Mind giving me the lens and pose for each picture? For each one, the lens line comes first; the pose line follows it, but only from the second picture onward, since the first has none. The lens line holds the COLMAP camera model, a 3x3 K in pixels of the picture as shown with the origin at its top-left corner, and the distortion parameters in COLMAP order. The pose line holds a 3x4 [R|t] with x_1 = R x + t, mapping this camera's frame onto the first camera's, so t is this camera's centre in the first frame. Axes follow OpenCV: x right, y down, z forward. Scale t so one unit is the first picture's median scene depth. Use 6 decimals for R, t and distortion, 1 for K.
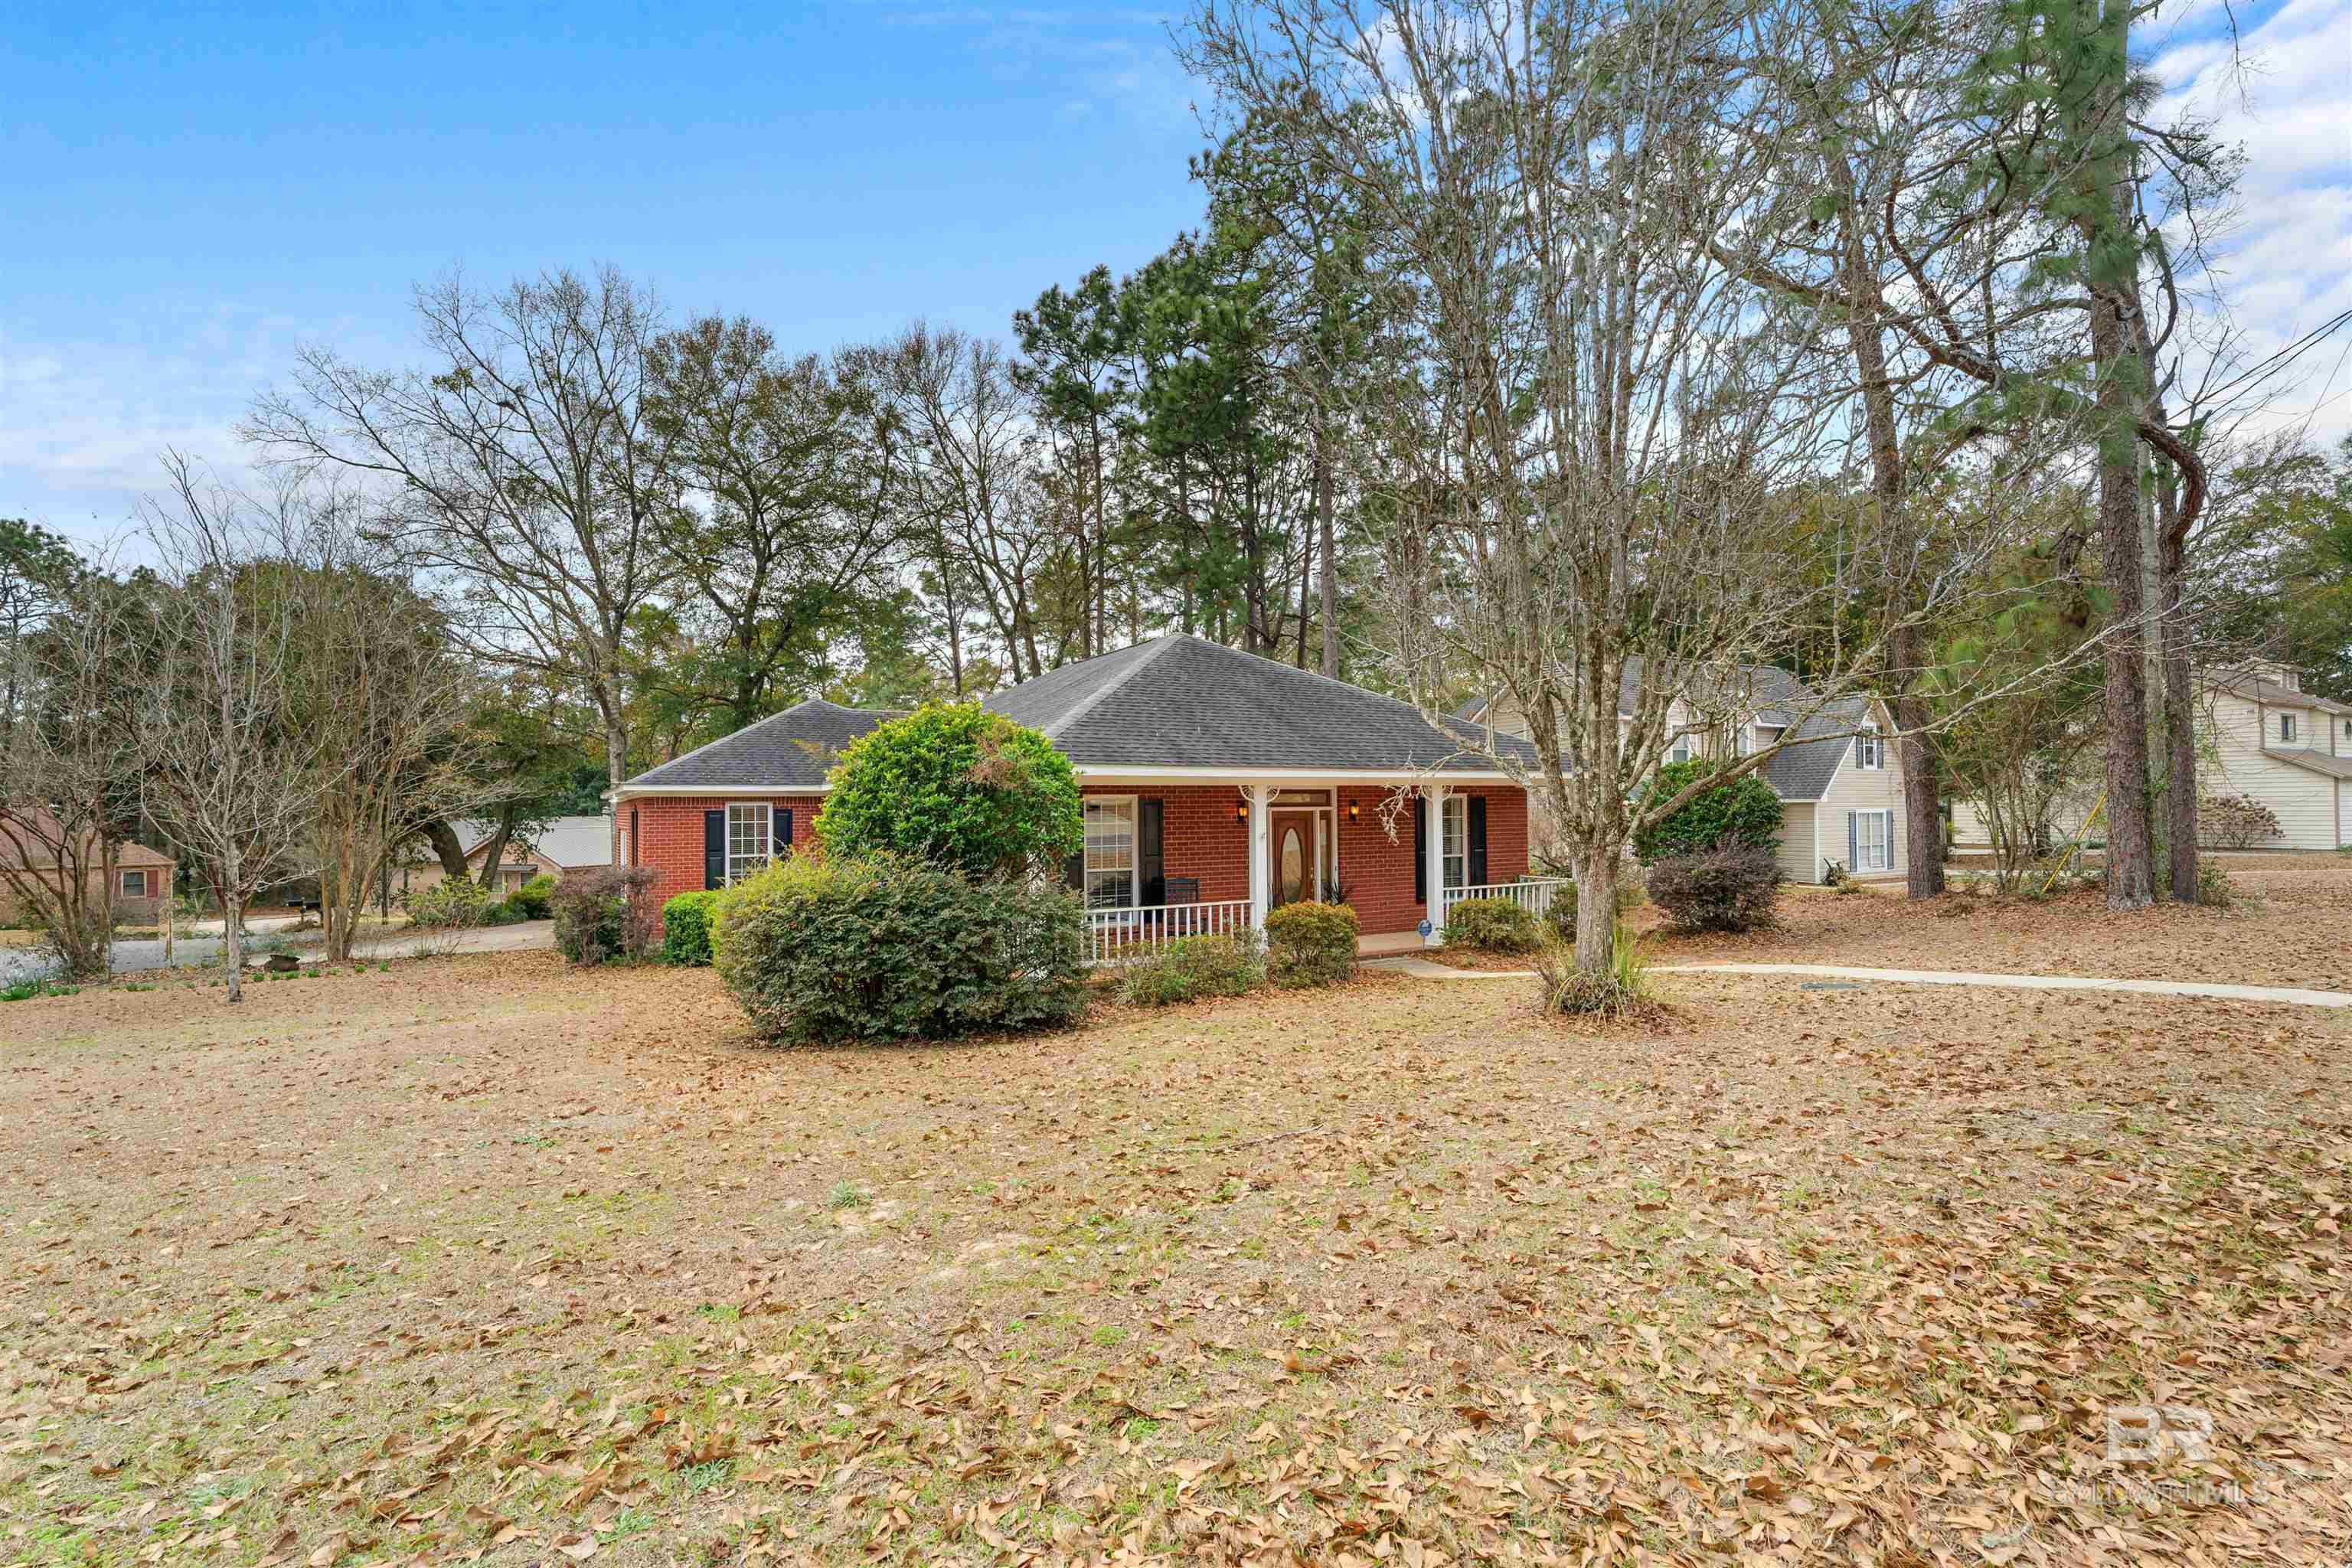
lens RADIAL K [[1069.3, 0, 1176.9], [0, 1069.3, 772.3], [0, 0, 1]] dist [-0.000877, 0.000151]
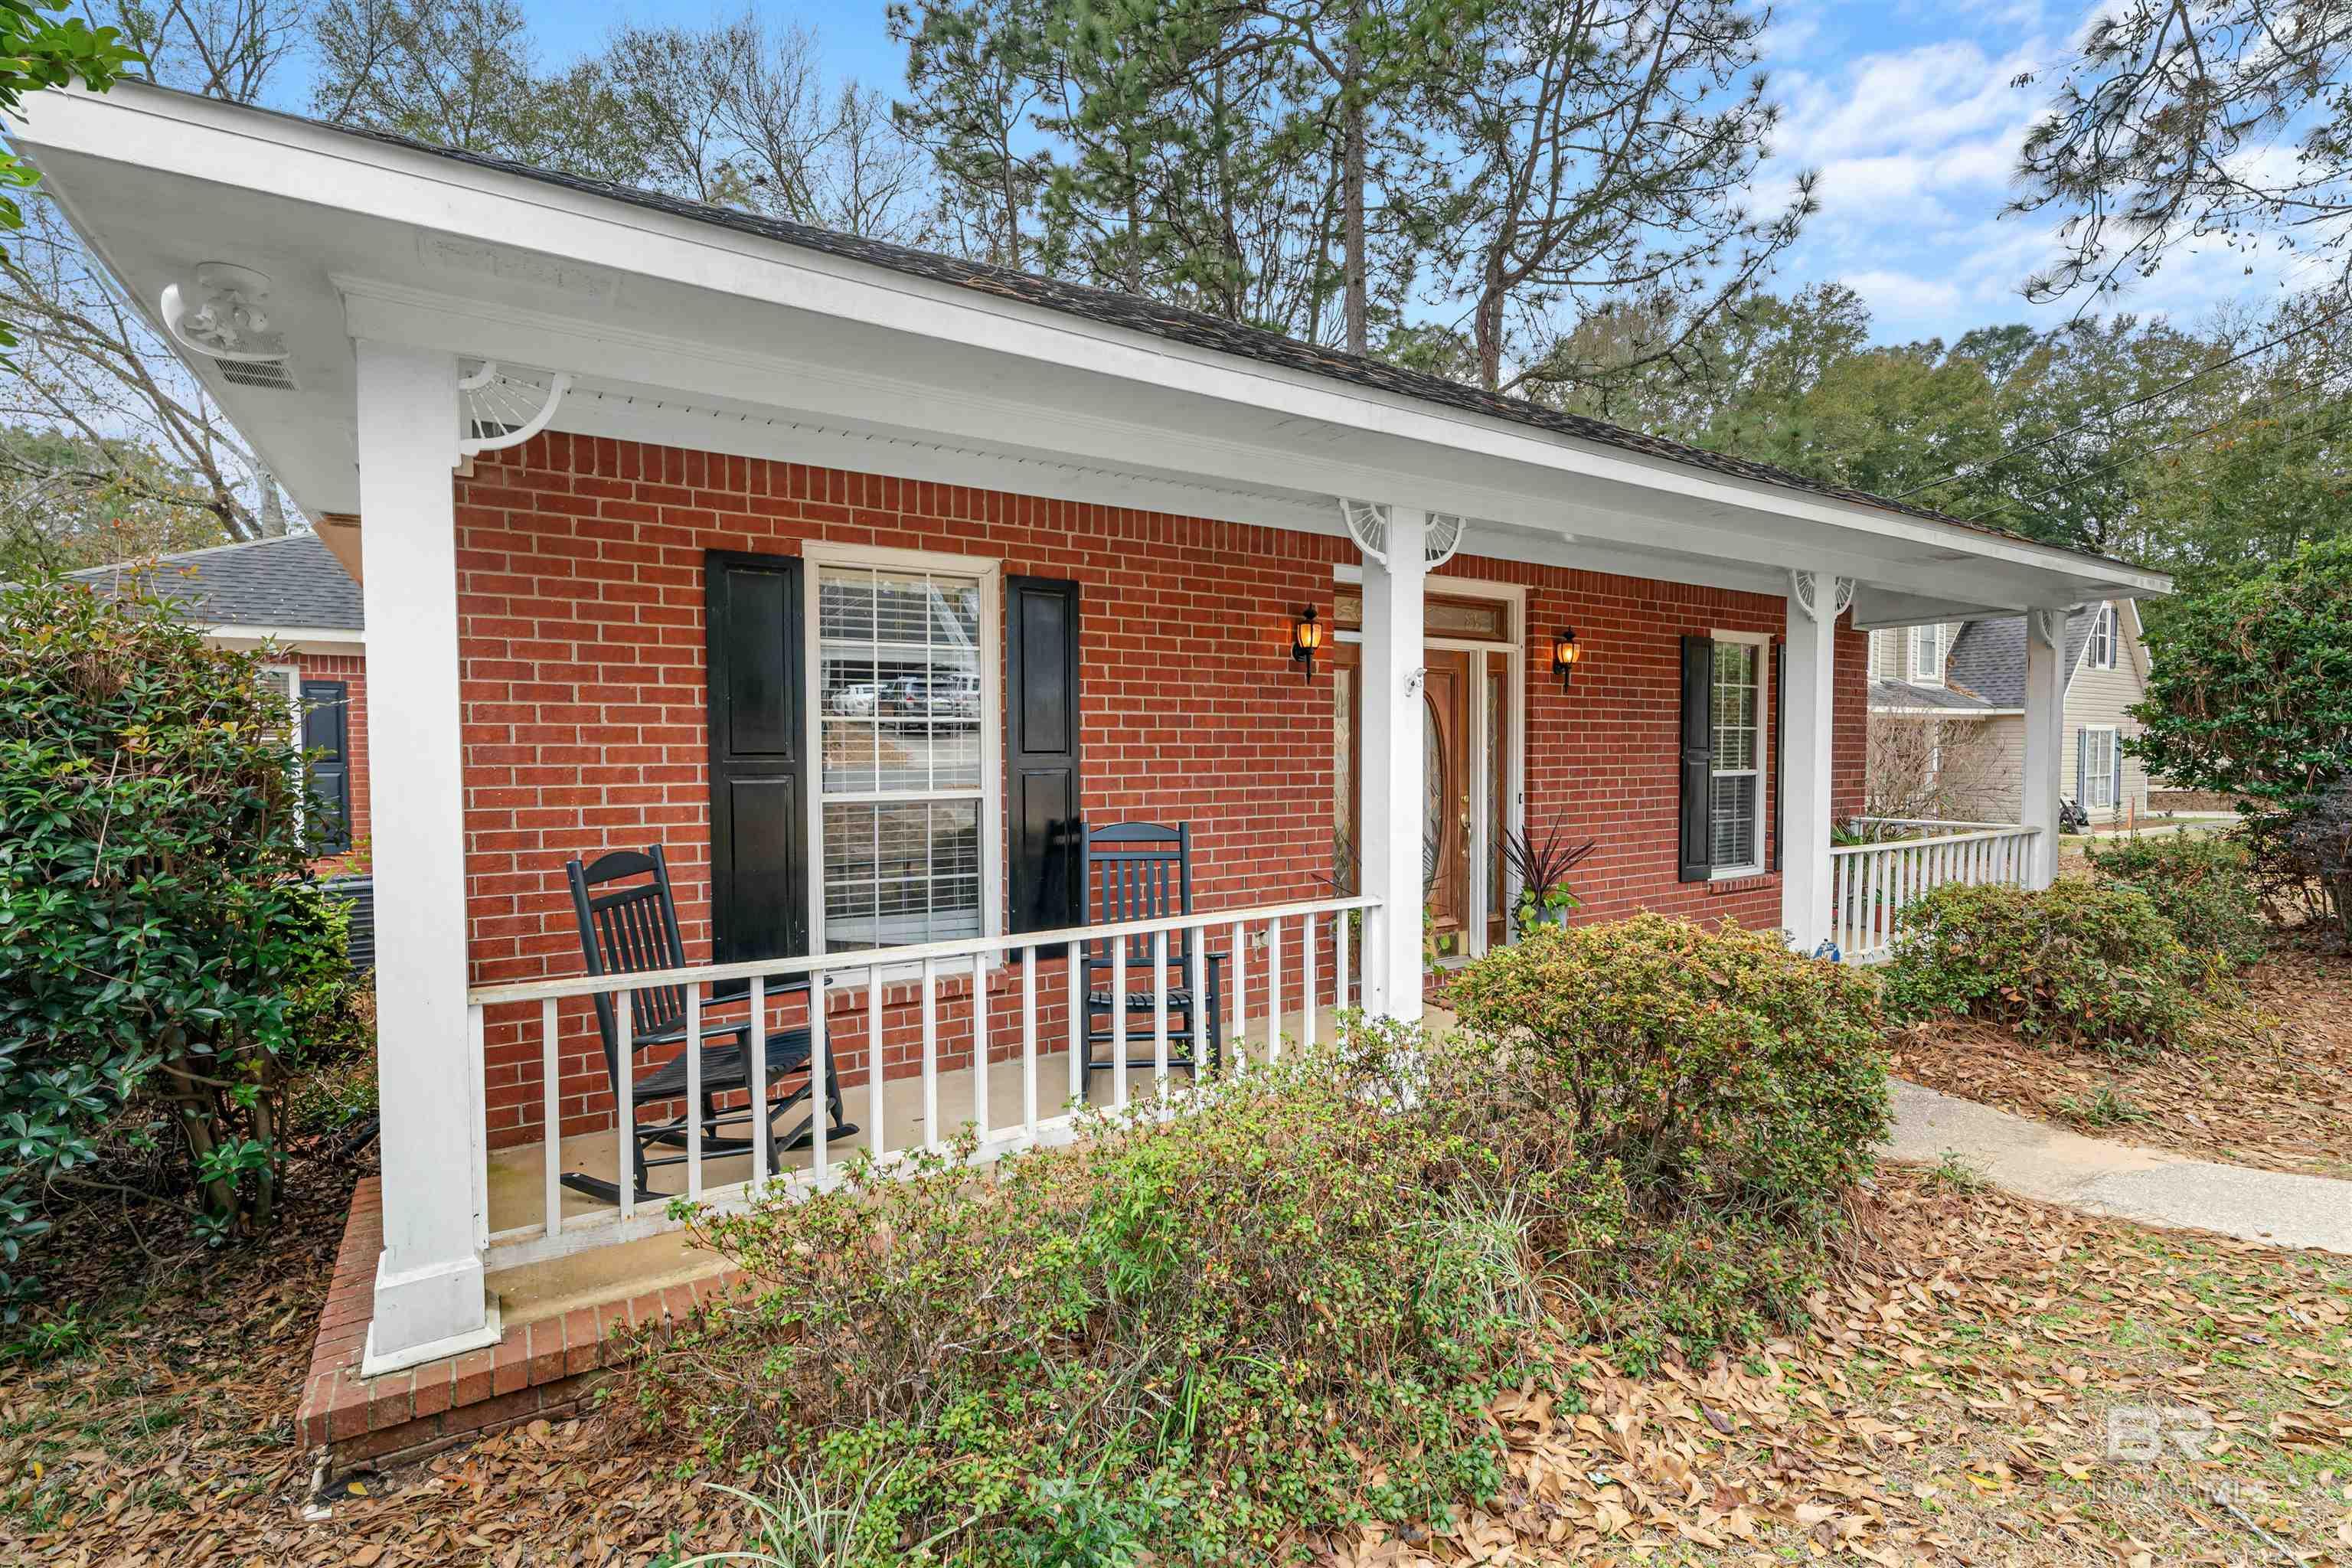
lens RADIAL K [[1069.3, 0, 1176.9], [0, 1069.3, 772.3], [0, 0, 1]] dist [-0.000877, 0.000151]
pose [[0.998807, 0.003938, 0.048680, 0.000946], [-0.006655, 0.998421, 0.055770, 0.051821], [-0.048384, -0.056028, 0.997256, 0.536378]]
